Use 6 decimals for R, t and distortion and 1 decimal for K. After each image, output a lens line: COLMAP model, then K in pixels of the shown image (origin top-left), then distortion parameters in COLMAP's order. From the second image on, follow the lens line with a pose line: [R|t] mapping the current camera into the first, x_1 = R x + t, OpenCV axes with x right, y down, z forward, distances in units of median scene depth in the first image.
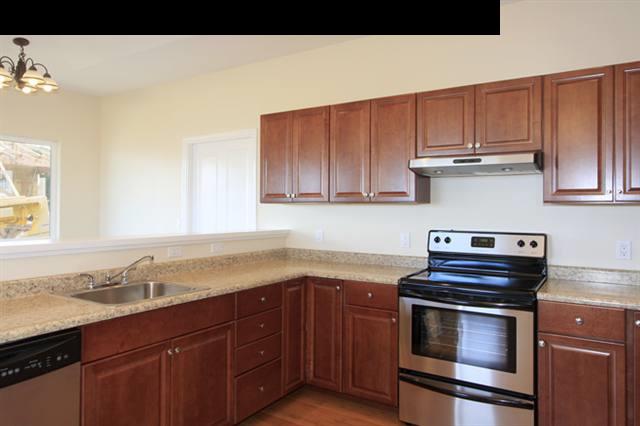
lens RADIAL K [[423.2, 0, 321.3], [0, 423.2, 207.7], [0, 0, 1]] dist [-0.003864, 0.005176]
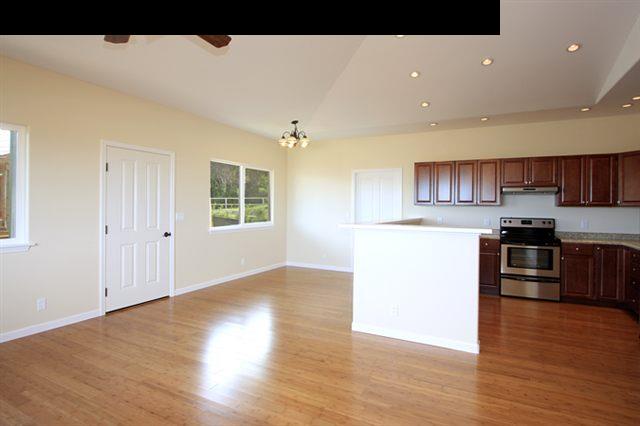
lens RADIAL K [[357.5, 0, 304.9], [0, 357.5, 207.0], [0, 0, 1]] dist [-0.011895, 0.004289]
pose [[0.991759, 0.008195, 0.127851, -1.144172], [-0.008041, 0.999966, -0.001725, 0.008668], [-0.127861, 0.000683, 0.991792, -0.848406]]
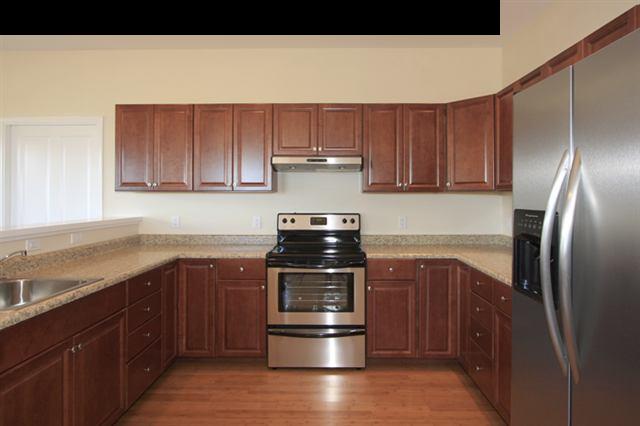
lens RADIAL K [[357.5, 0, 310.9], [0, 357.5, 198.6], [0, 0, 1]] dist [-0.011895, 0.004289]
pose [[0.856551, -0.006816, 0.516017, -0.232662], [0.003401, 0.999966, 0.007563, 0.001097], [-0.516051, -0.004723, 0.856545, 0.040819]]
